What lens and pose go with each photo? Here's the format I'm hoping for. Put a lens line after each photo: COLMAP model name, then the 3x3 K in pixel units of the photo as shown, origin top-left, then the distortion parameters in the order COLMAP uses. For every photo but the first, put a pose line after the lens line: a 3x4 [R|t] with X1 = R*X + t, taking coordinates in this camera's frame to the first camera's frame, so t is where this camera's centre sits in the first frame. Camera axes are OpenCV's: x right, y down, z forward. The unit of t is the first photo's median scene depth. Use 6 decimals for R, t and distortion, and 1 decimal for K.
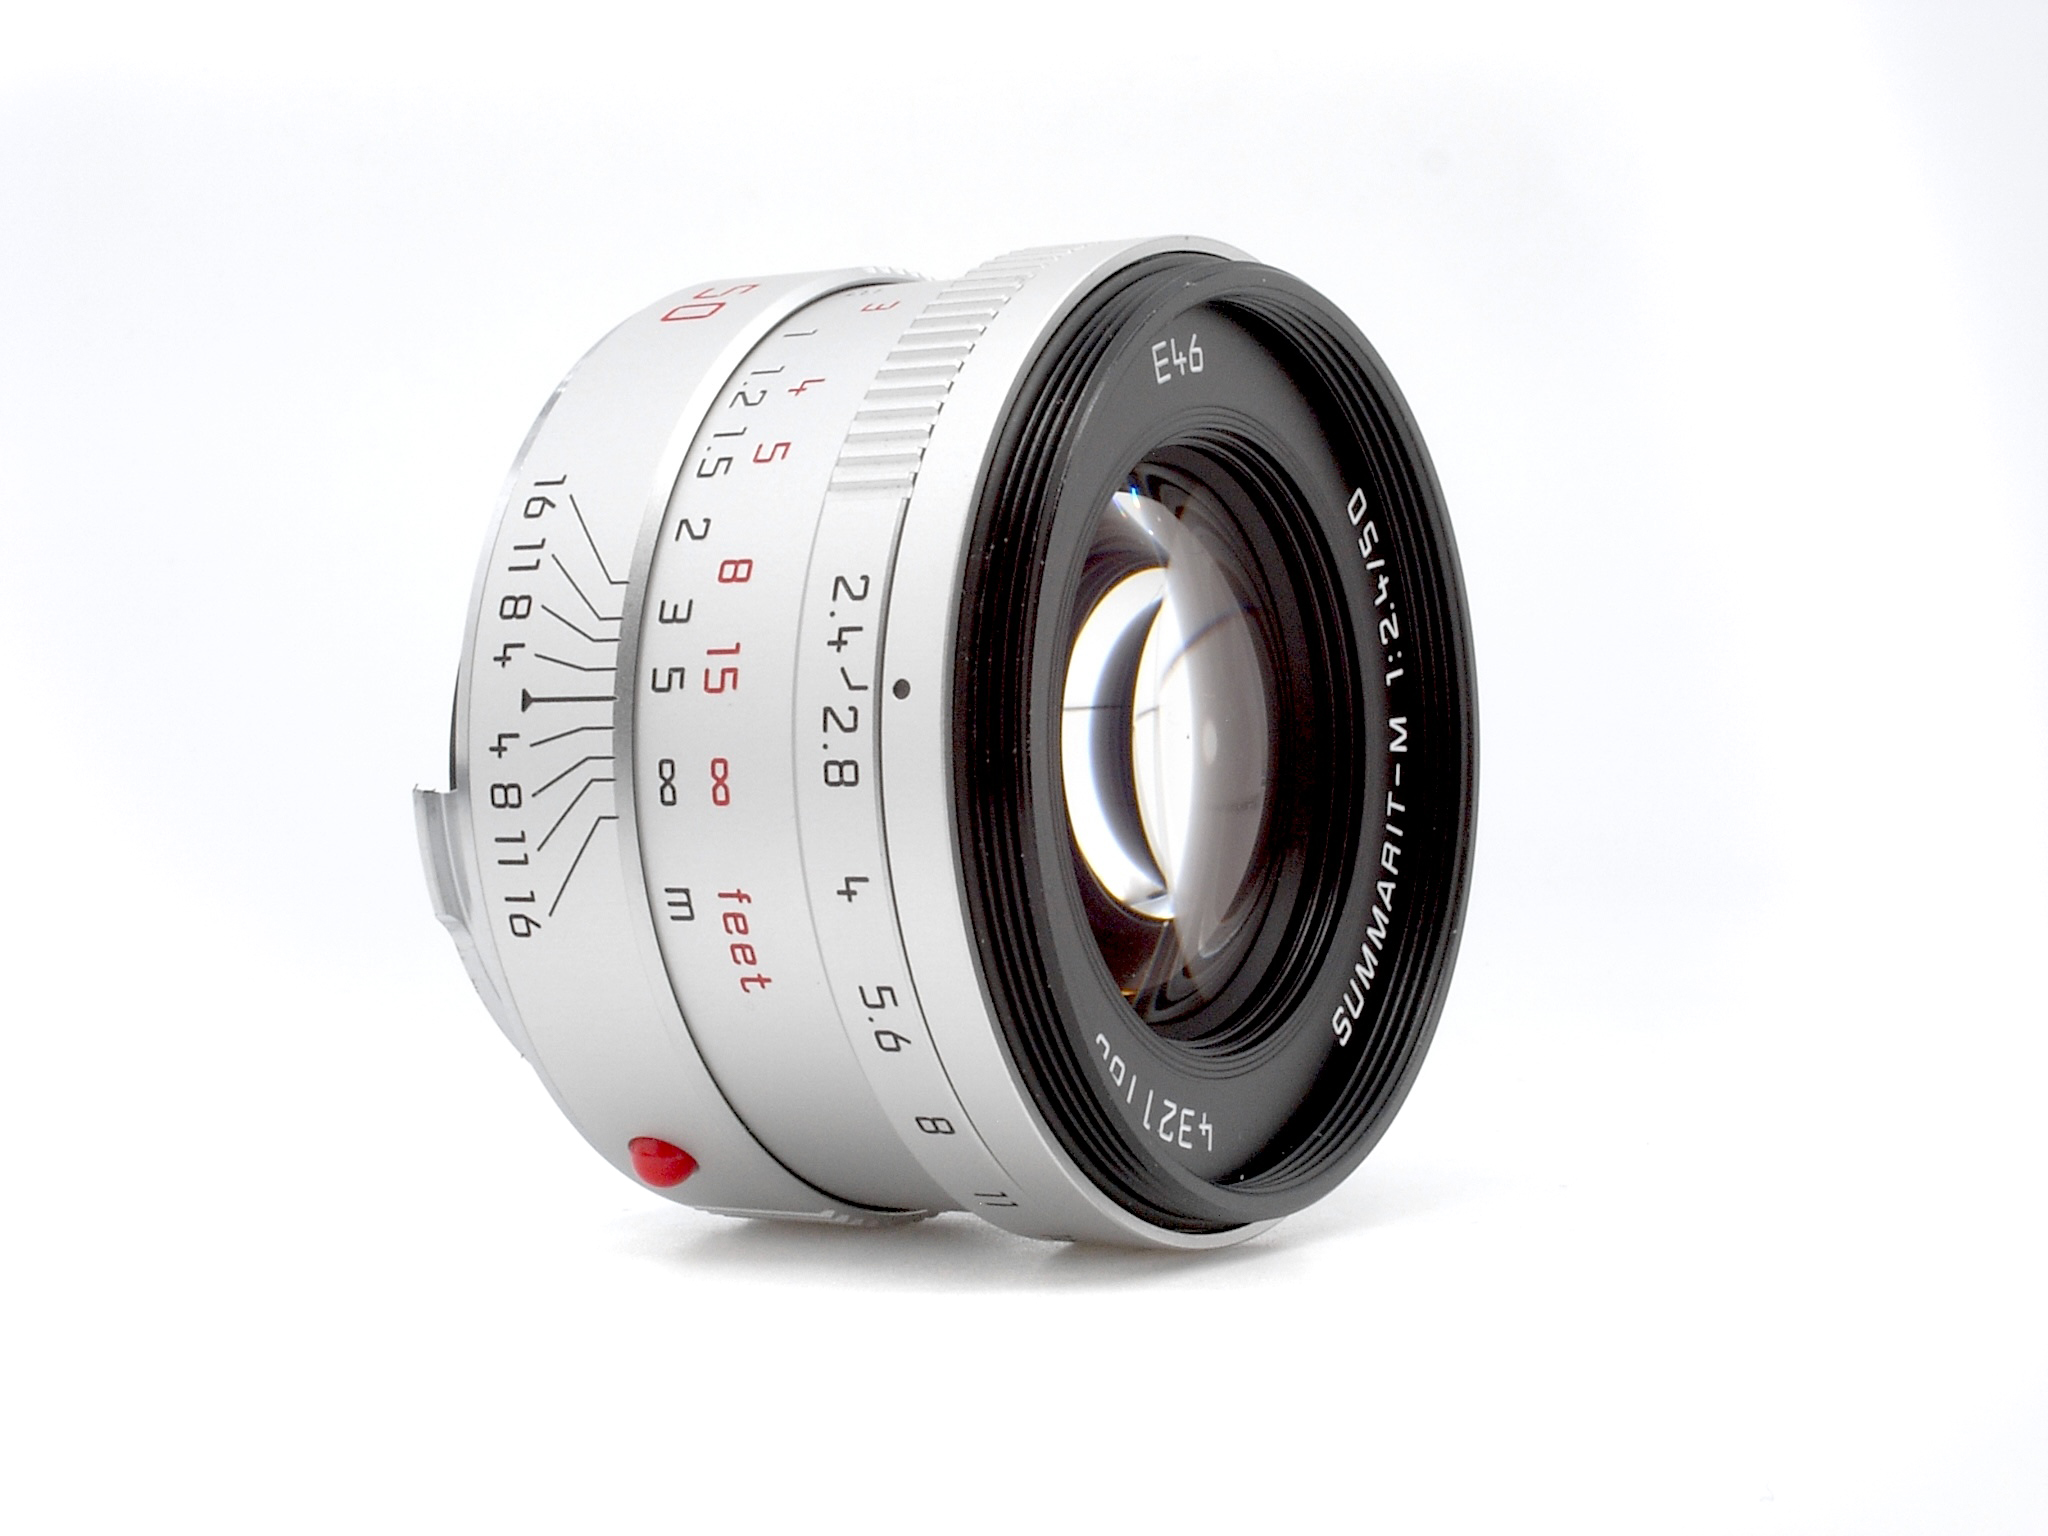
lens RADIAL K [[3881.2, 0, 1024.0], [0, 3881.2, 768.0], [0, 0, 1]] dist [0.097110, 0.065112]
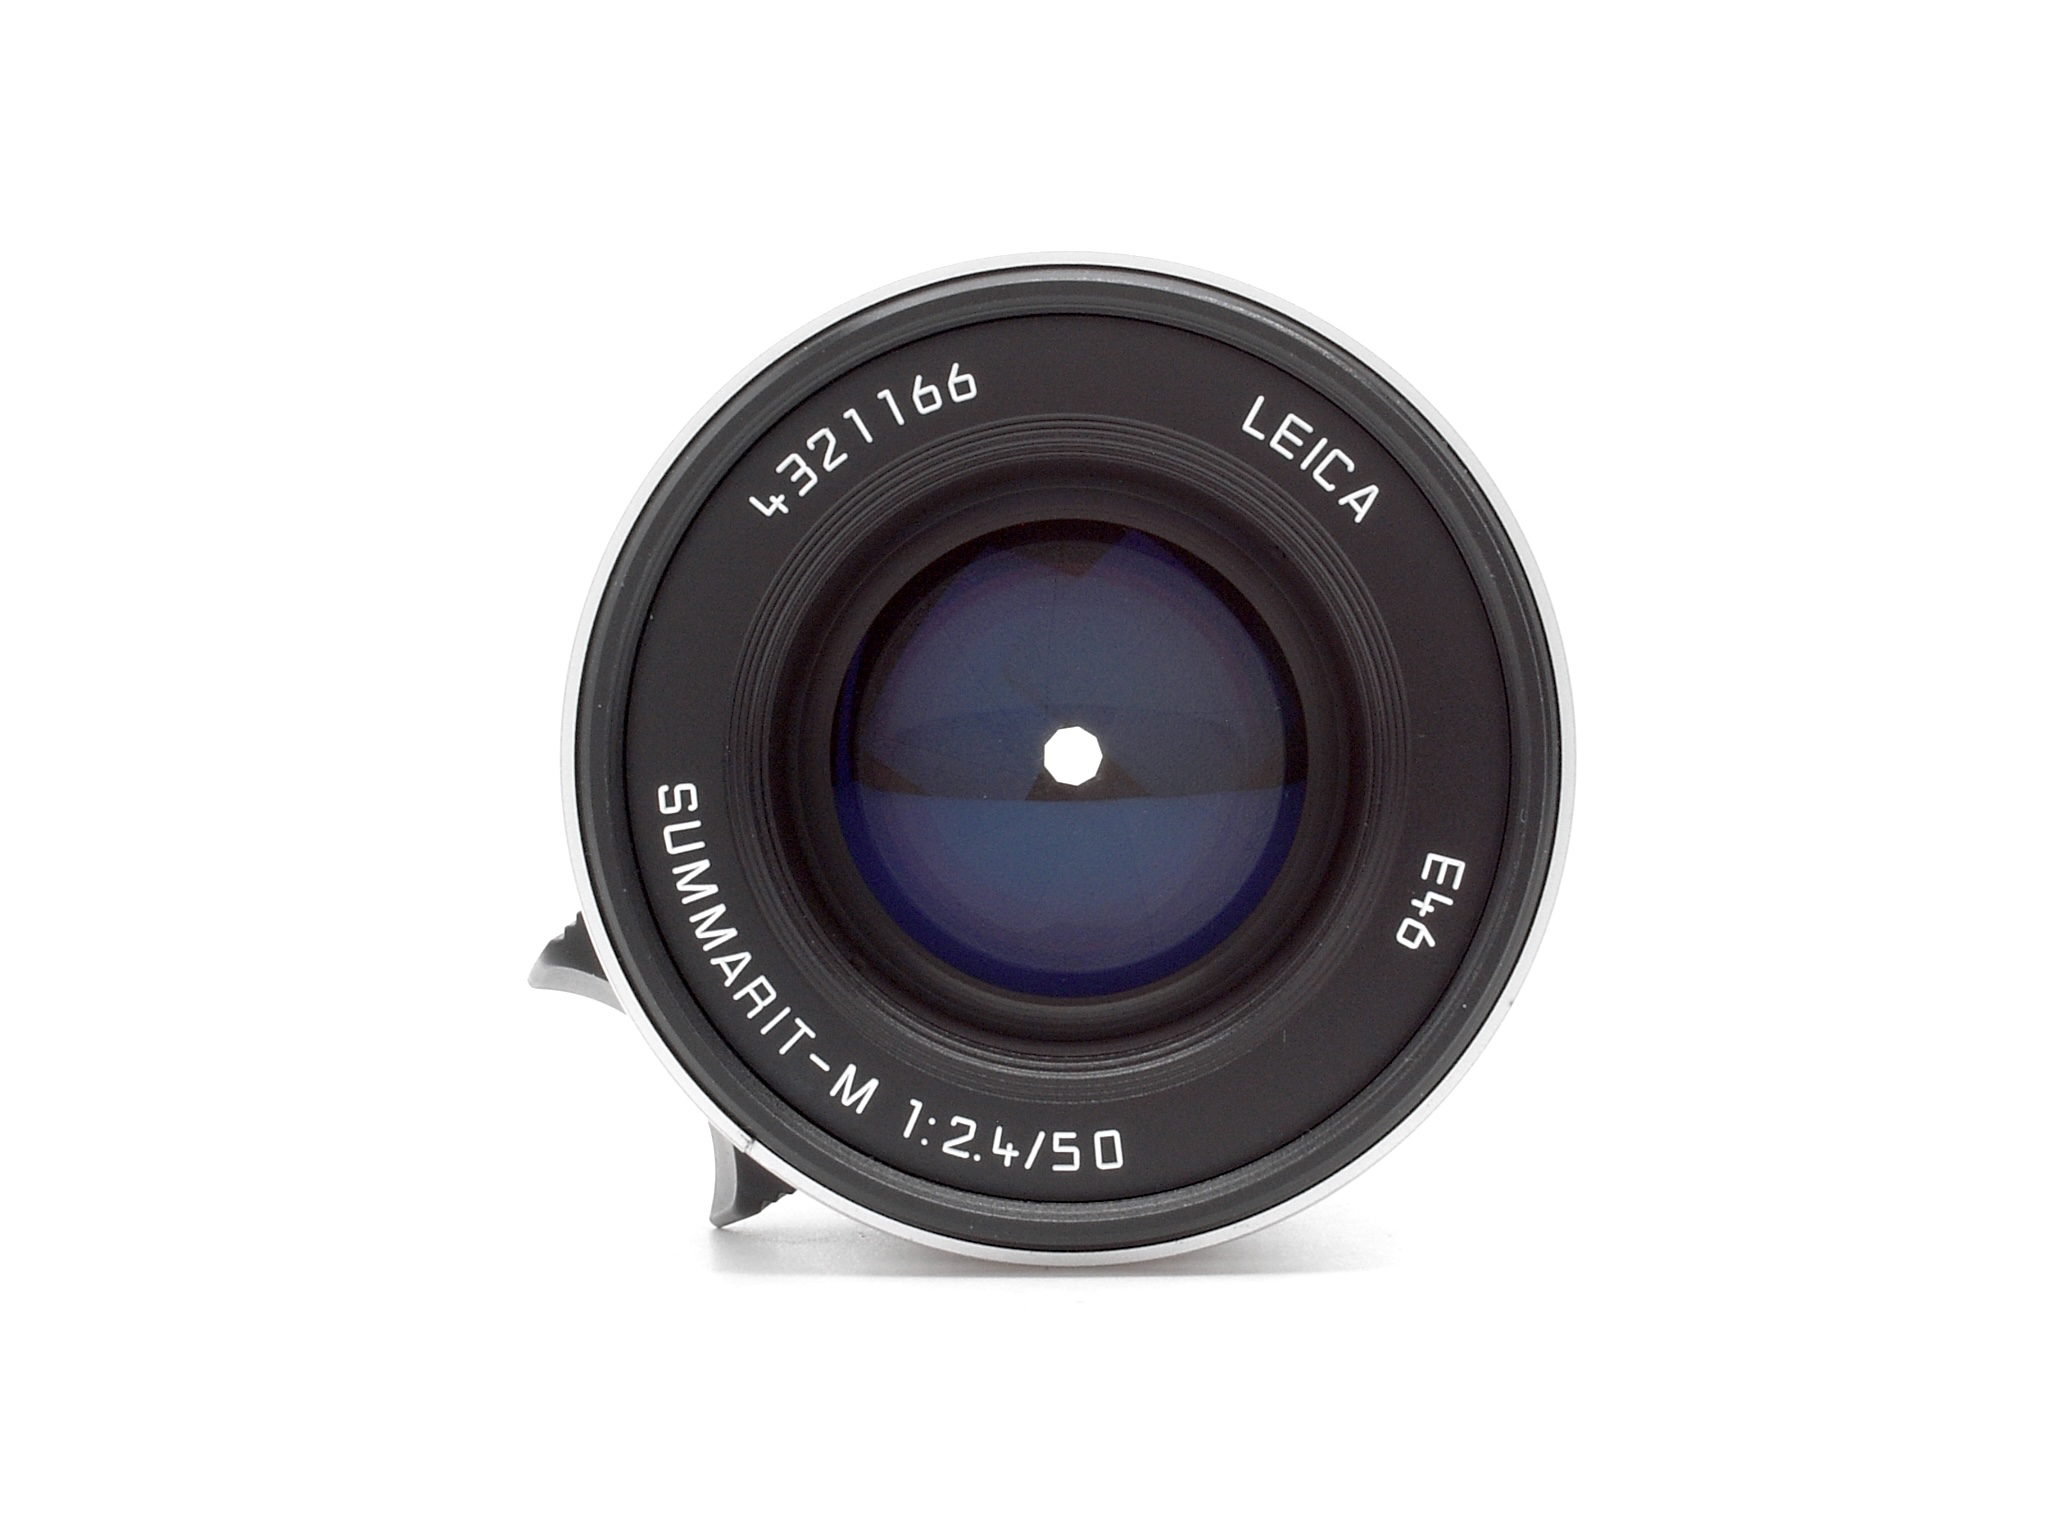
lens RADIAL K [[3881.2, 0, 1024.0], [0, 3881.2, 768.0], [0, 0, 1]] dist [0.097110, 0.065112]
pose [[-0.342278, 0.457846, -0.820502, 0.888735], [-0.825043, -0.564311, 0.029283, -0.028569], [-0.449611, 0.686972, 0.570894, 0.451109]]
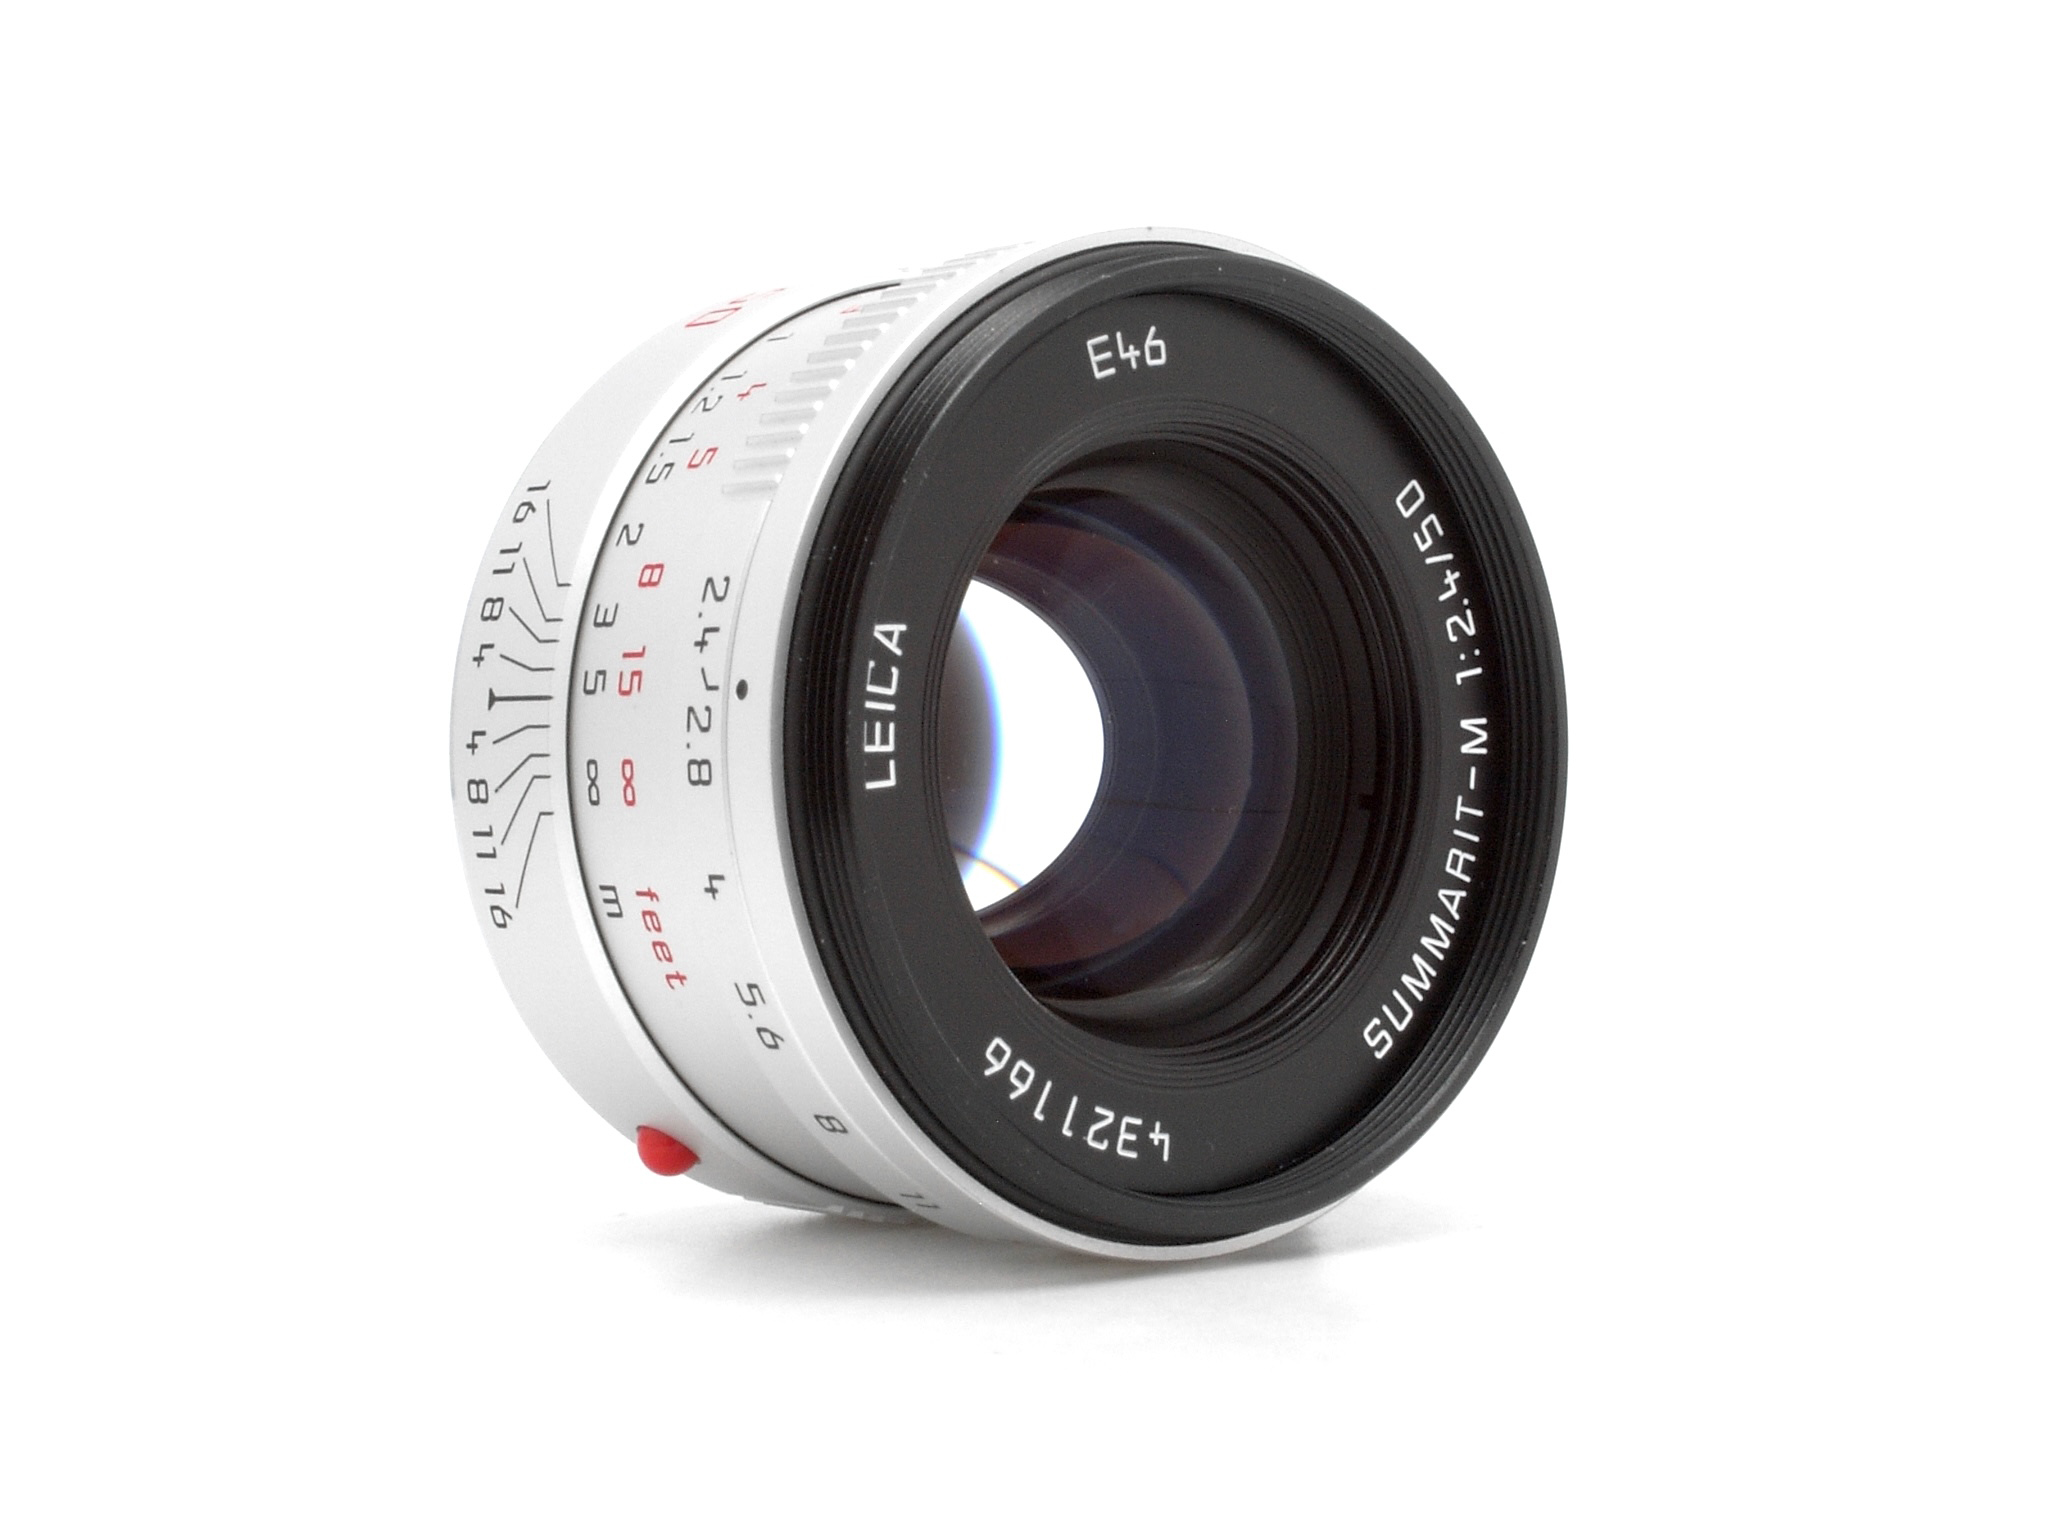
lens RADIAL K [[3881.2, 0, 1024.0], [0, 3881.2, 768.0], [0, 0, 1]] dist [0.097110, 0.065112]
pose [[0.946758, 0.007881, -0.321849, 0.332782], [-0.007169, 0.999969, 0.003397, -0.003541], [0.321866, -0.000909, 0.946785, 0.063350]]
